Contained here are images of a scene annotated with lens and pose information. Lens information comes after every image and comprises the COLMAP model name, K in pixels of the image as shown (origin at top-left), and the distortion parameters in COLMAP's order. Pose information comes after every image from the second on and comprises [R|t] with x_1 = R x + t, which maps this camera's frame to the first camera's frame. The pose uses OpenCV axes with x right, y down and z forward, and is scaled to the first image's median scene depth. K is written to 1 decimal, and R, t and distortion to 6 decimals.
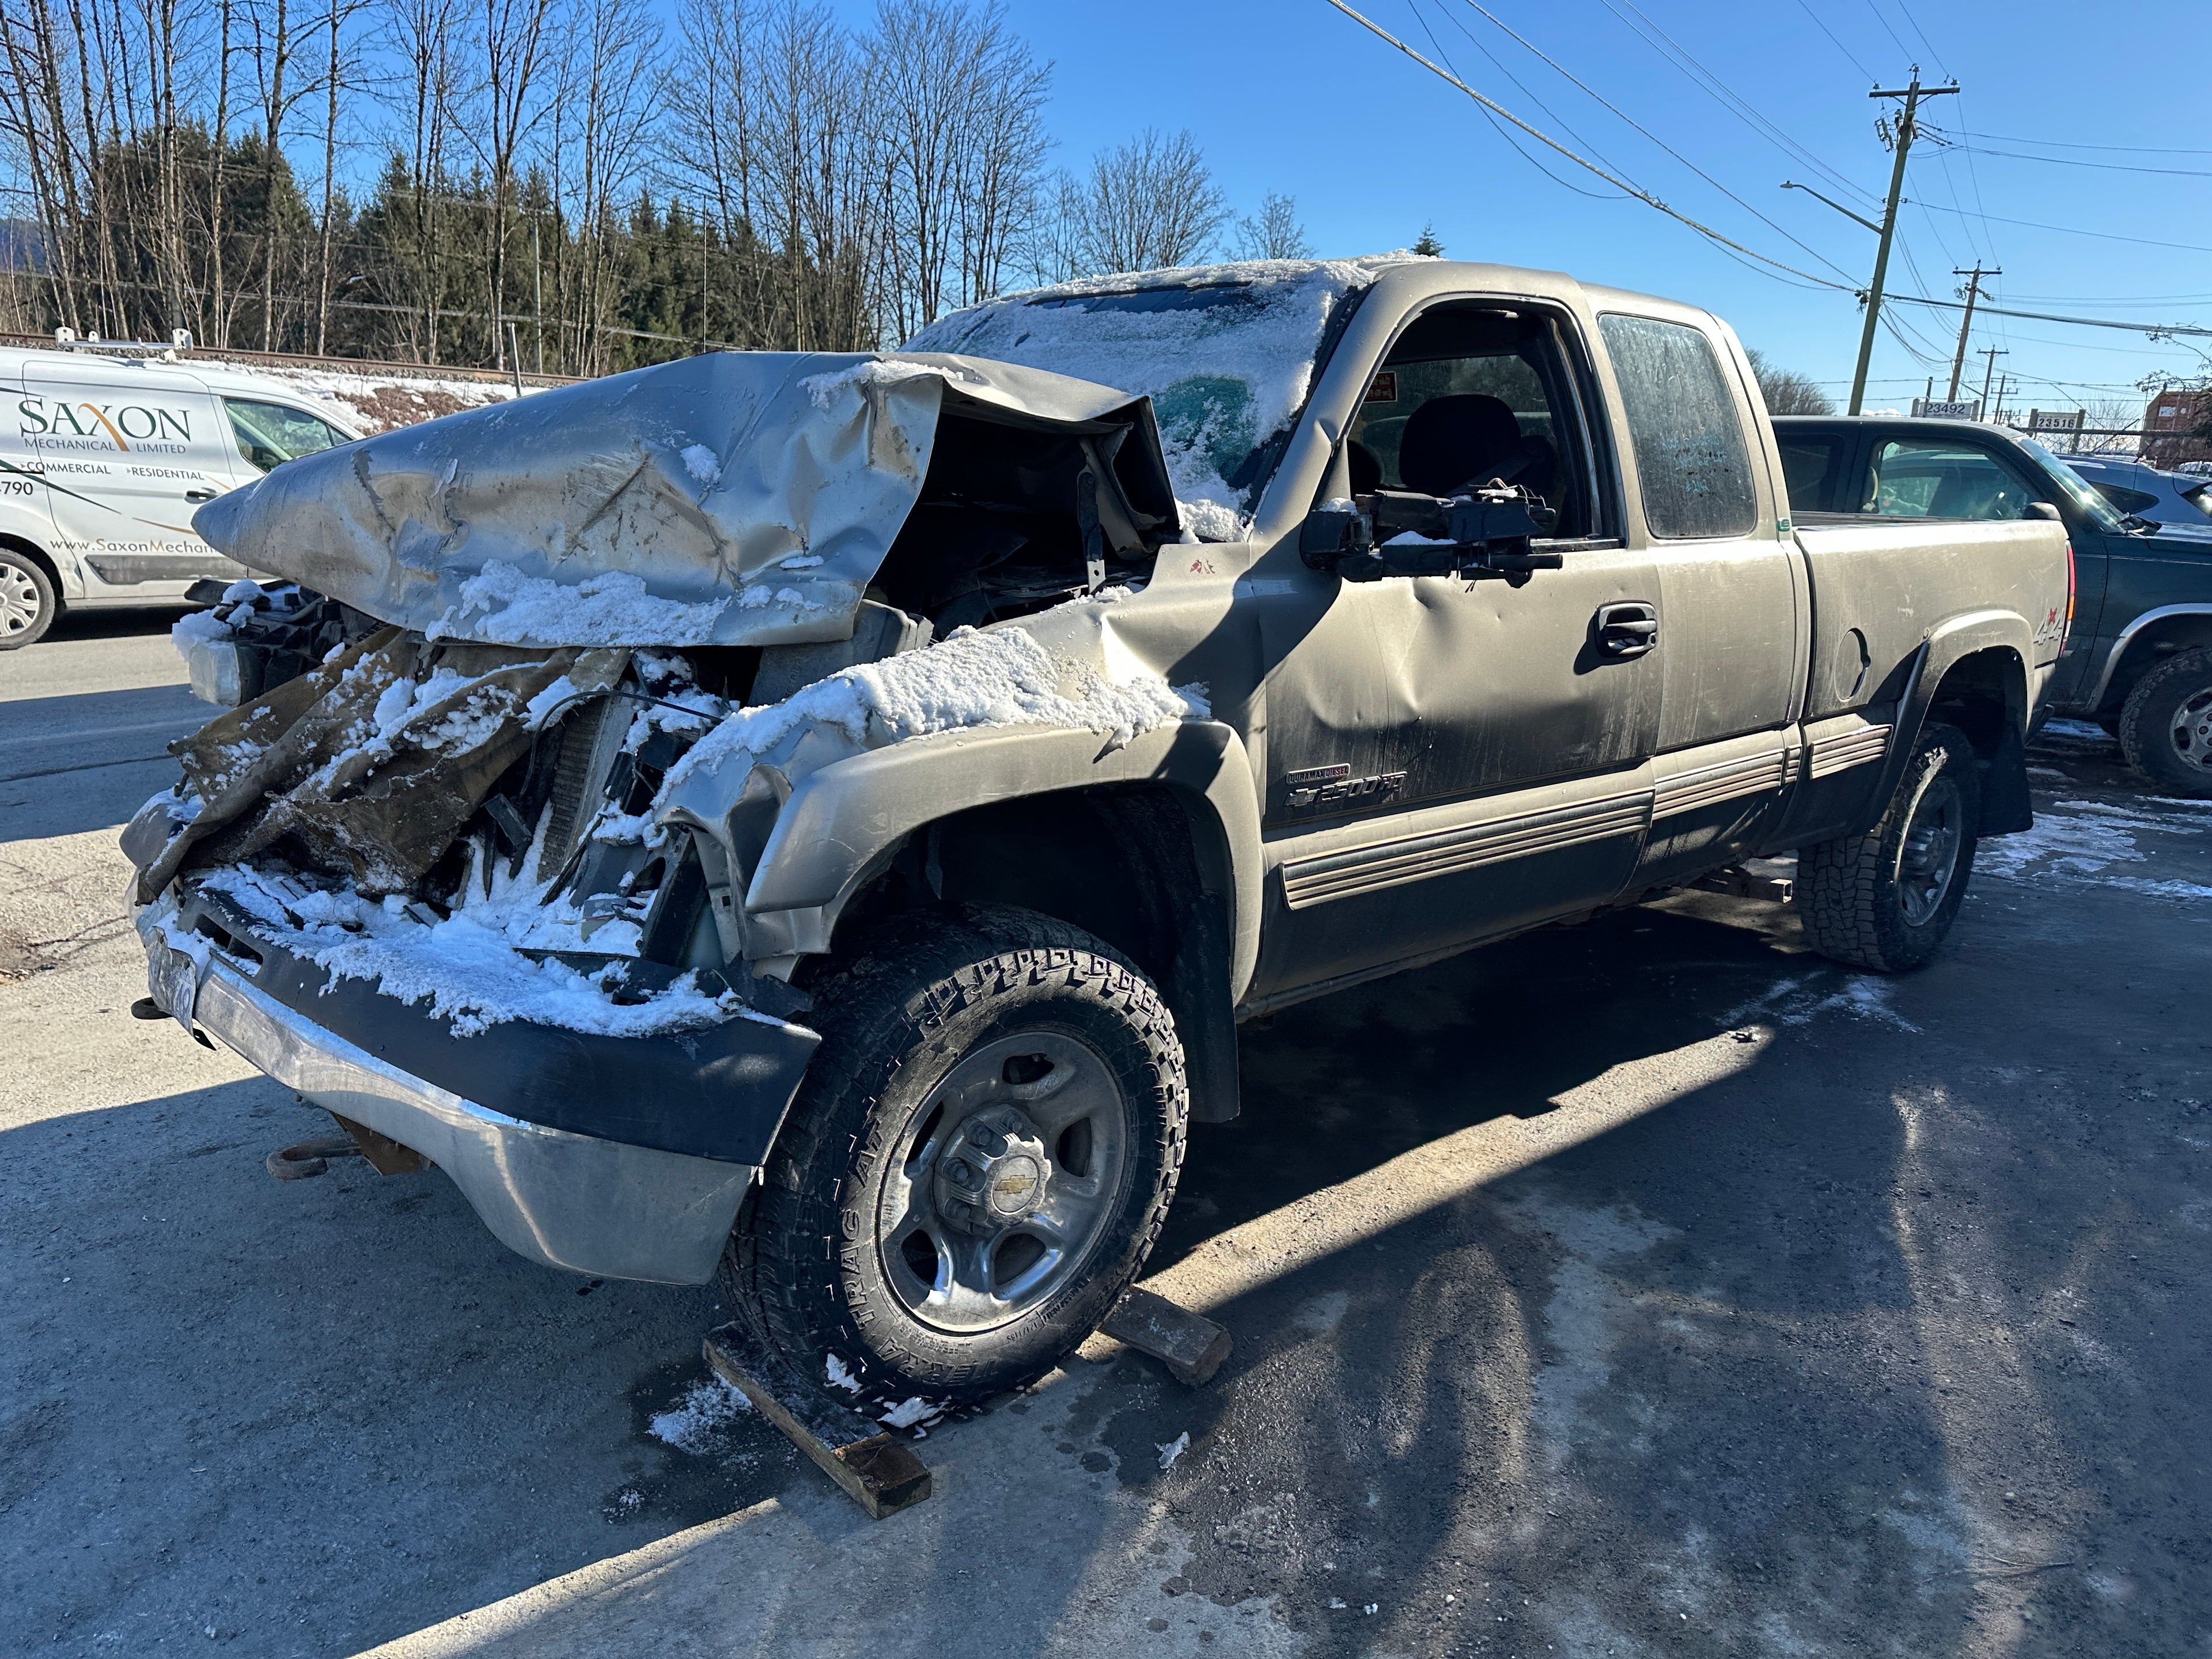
lens RADIAL K [[1551.2, 0, 1118.7], [0, 1551.2, 833.3], [0, 0, 1]] dist [0.043709, -0.052849]
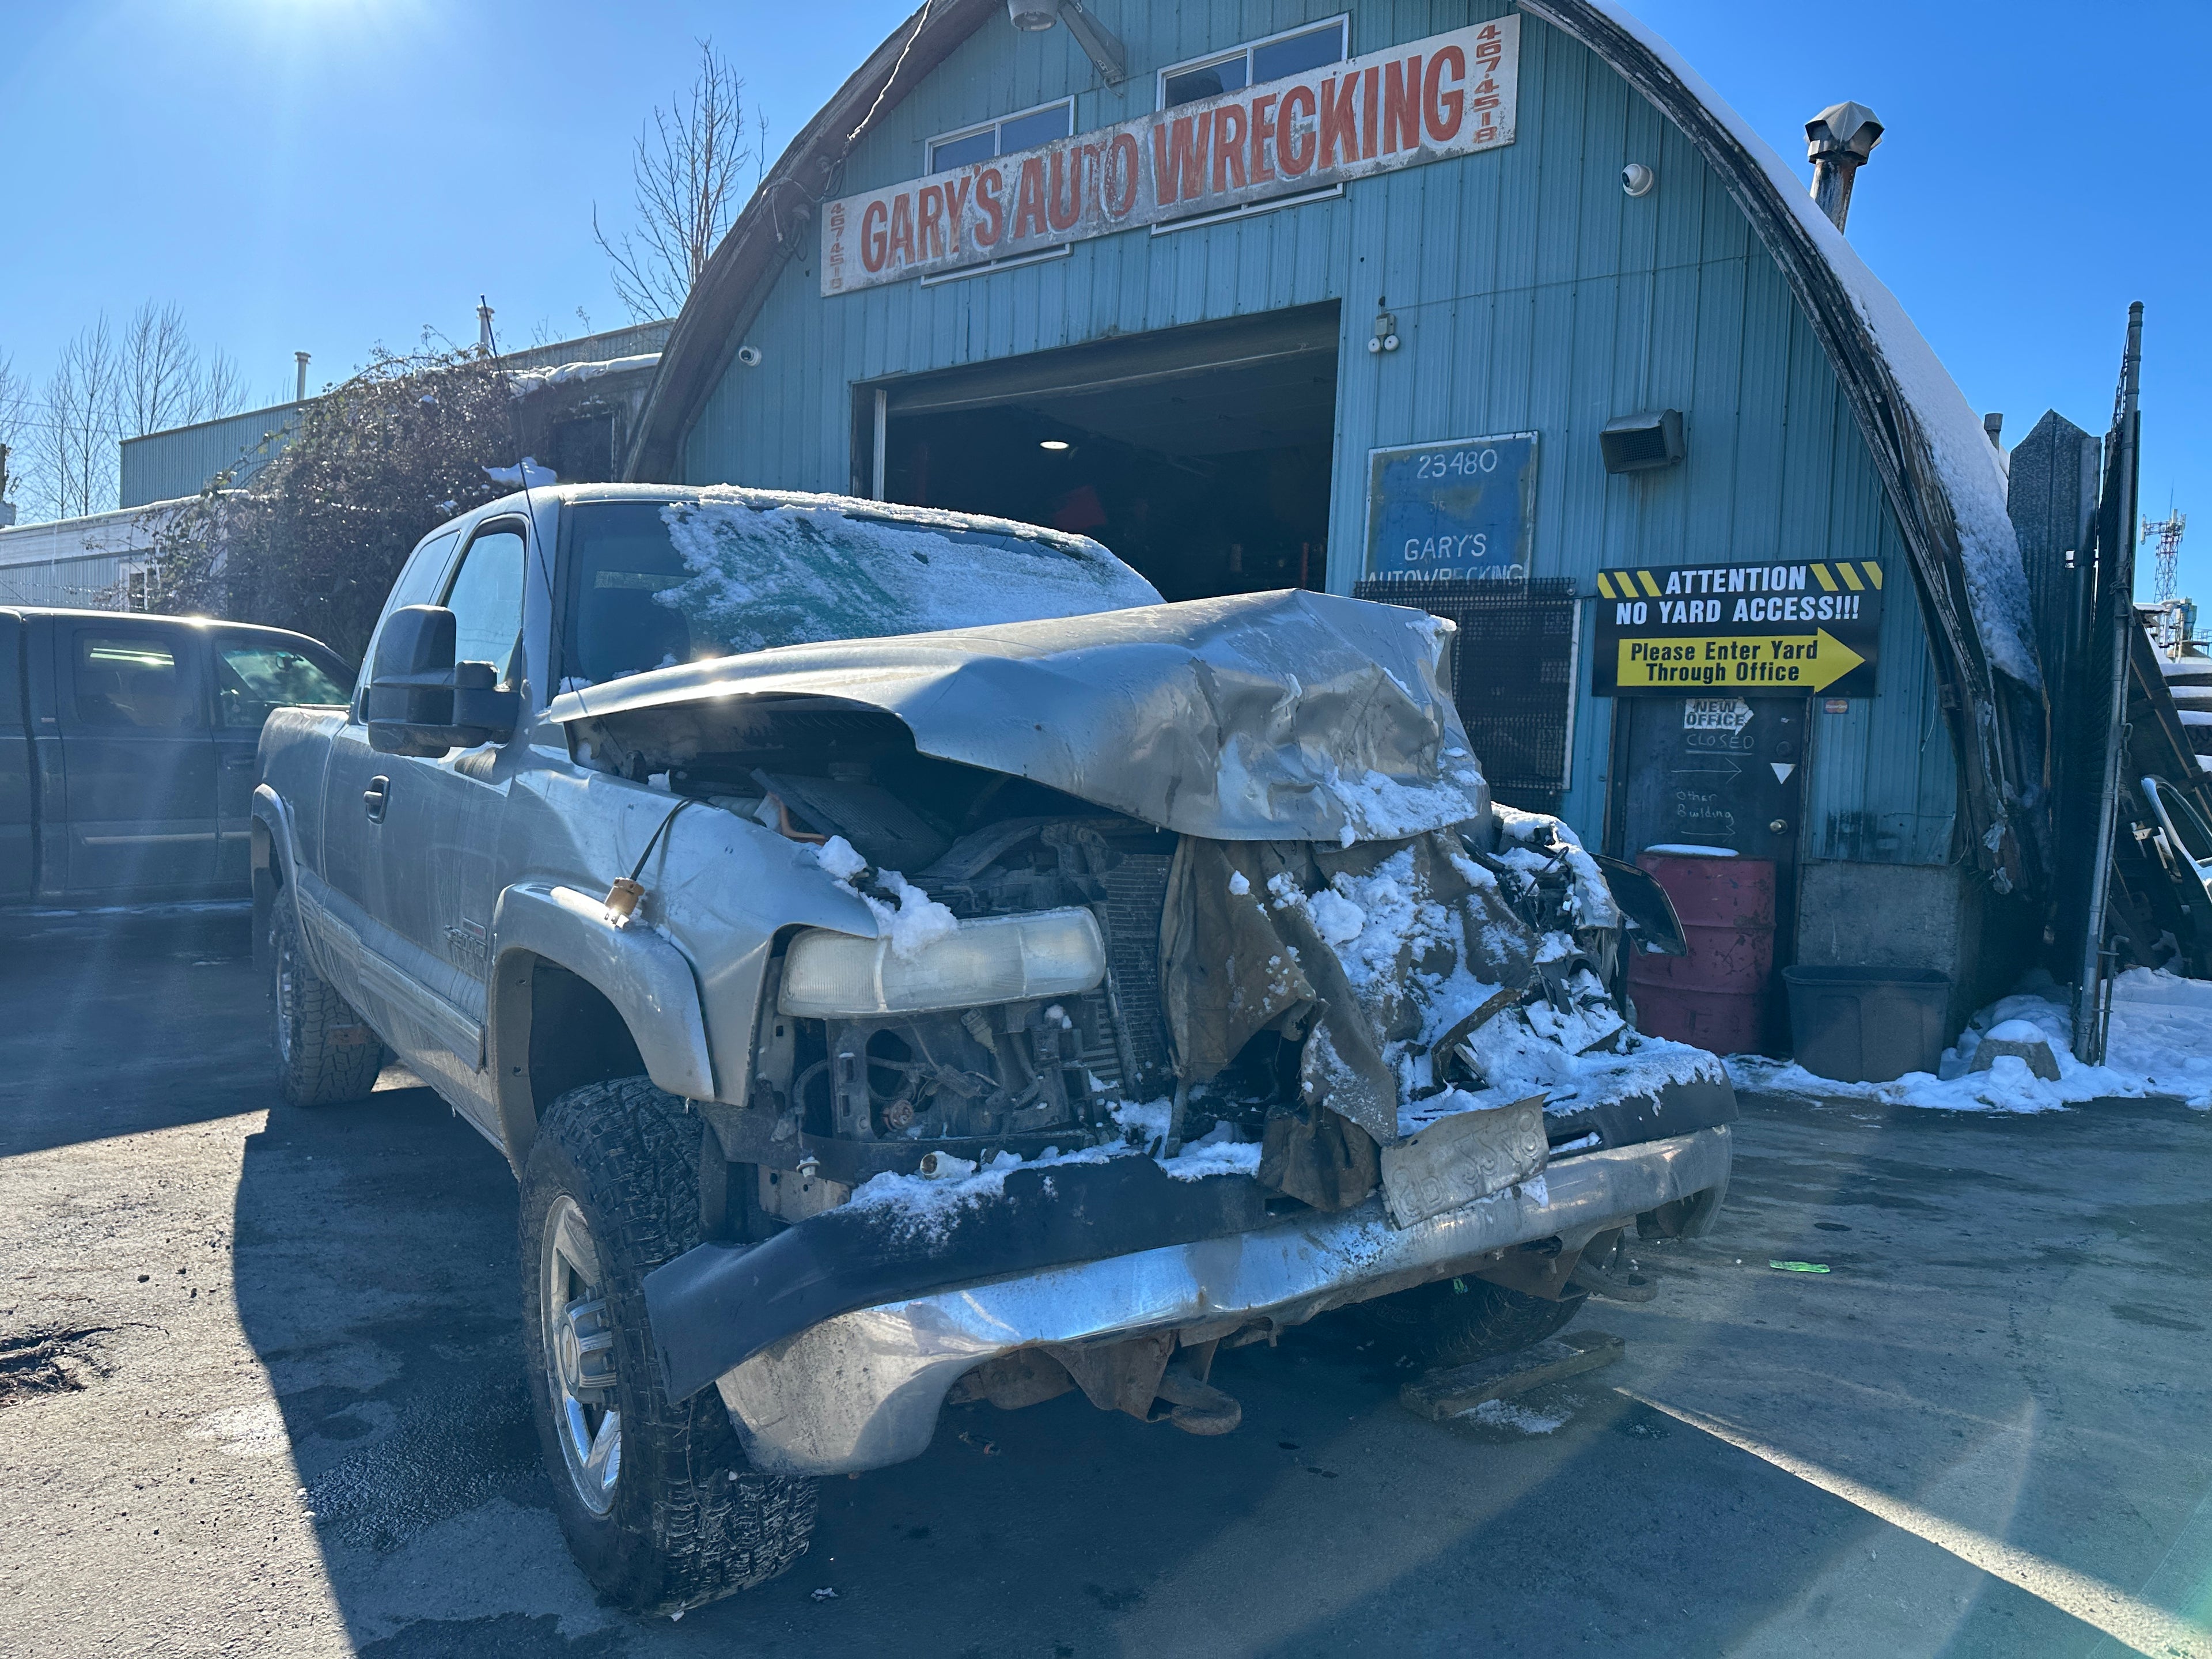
lens RADIAL K [[1551.2, 0, 1111.4], [0, 1551.2, 830.6], [0, 0, 1]] dist [0.043709, -0.052849]
pose [[0.140984, -0.082586, 0.986561, -1.334778], [0.202544, 0.977843, 0.052912, -0.199142], [-0.969071, 0.192363, 0.154587, 0.903627]]
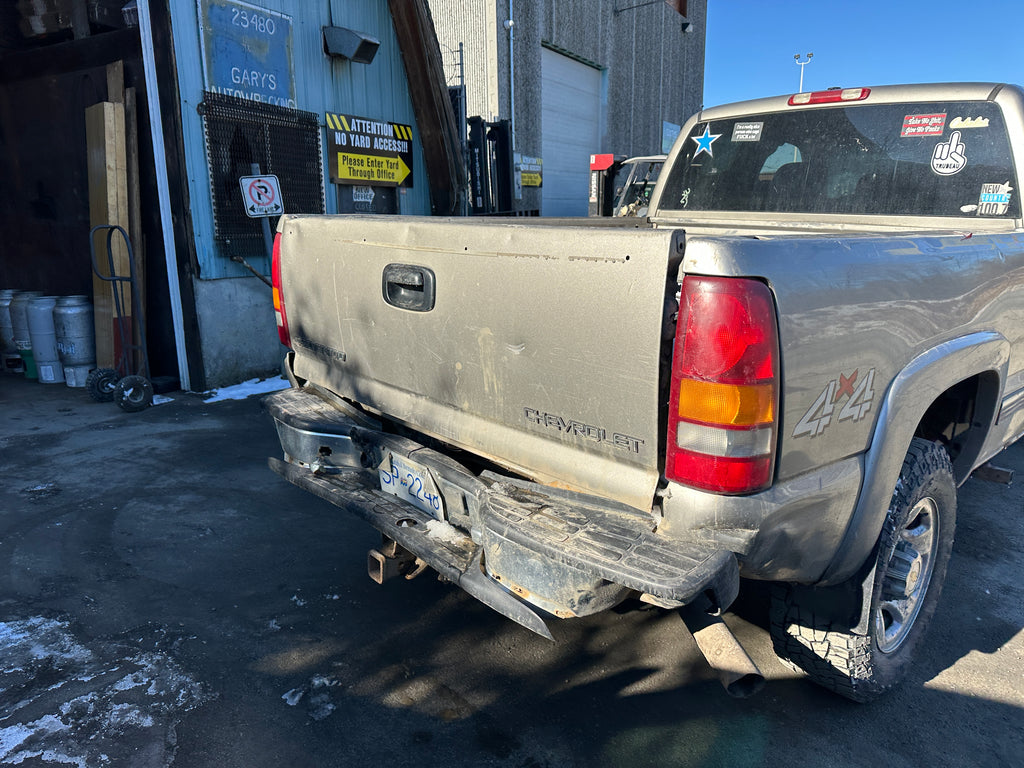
lens RADIAL K [[718.1, 0, 515.6], [0, 718.1, 389.7], [0, 0, 1]] dist [0.043709, -0.052849]
pose [[-0.999315, -0.031176, -0.019958, 0.888902], [-0.036862, 0.887388, 0.459547, -0.618316], [0.003383, 0.459968, -0.887929, 2.853149]]
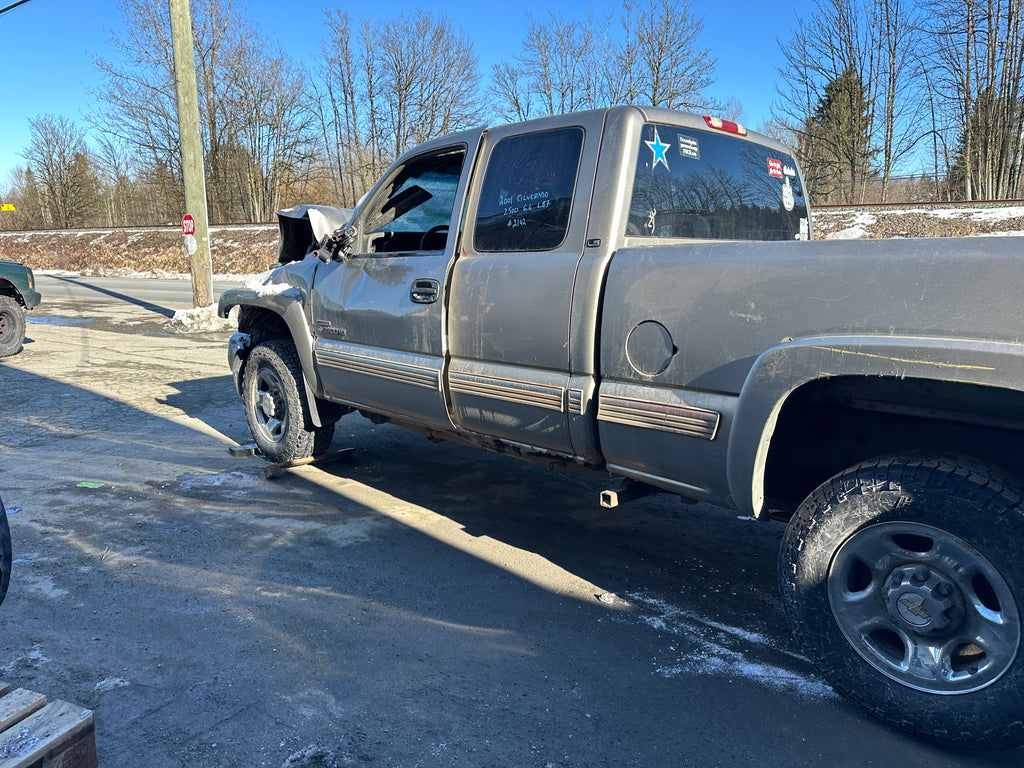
lens RADIAL K [[718.1, 0, 507.4], [0, 718.1, 376.3], [0, 0, 1]] dist [0.043709, -0.052849]
pose [[0.039883, 0.140957, -0.989212, 1.578825], [-0.223888, 0.966089, 0.128635, -0.201344], [0.973799, 0.216342, 0.070089, 1.269867]]
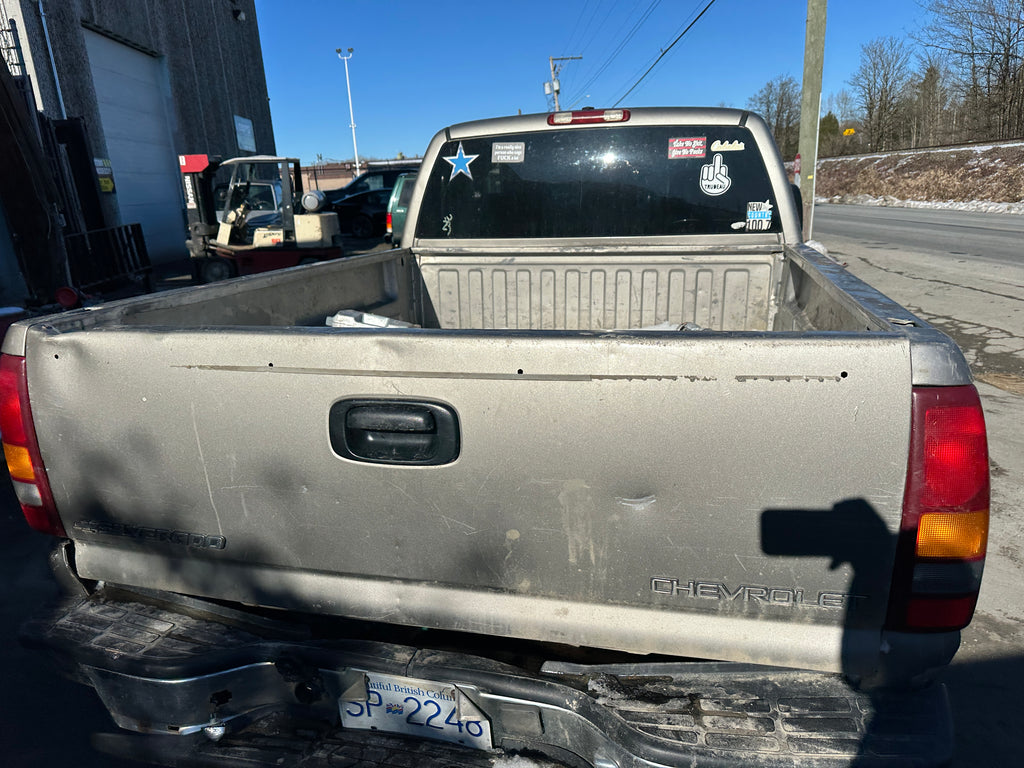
lens RADIAL K [[718.1, 0, 515.4], [0, 718.1, 390.7], [0, 0, 1]] dist [0.043709, -0.052849]
pose [[-0.834380, 0.154754, -0.529019, 1.147344], [-0.106681, 0.896287, 0.430452, -0.612055], [0.540767, 0.415597, -0.731335, 2.560745]]
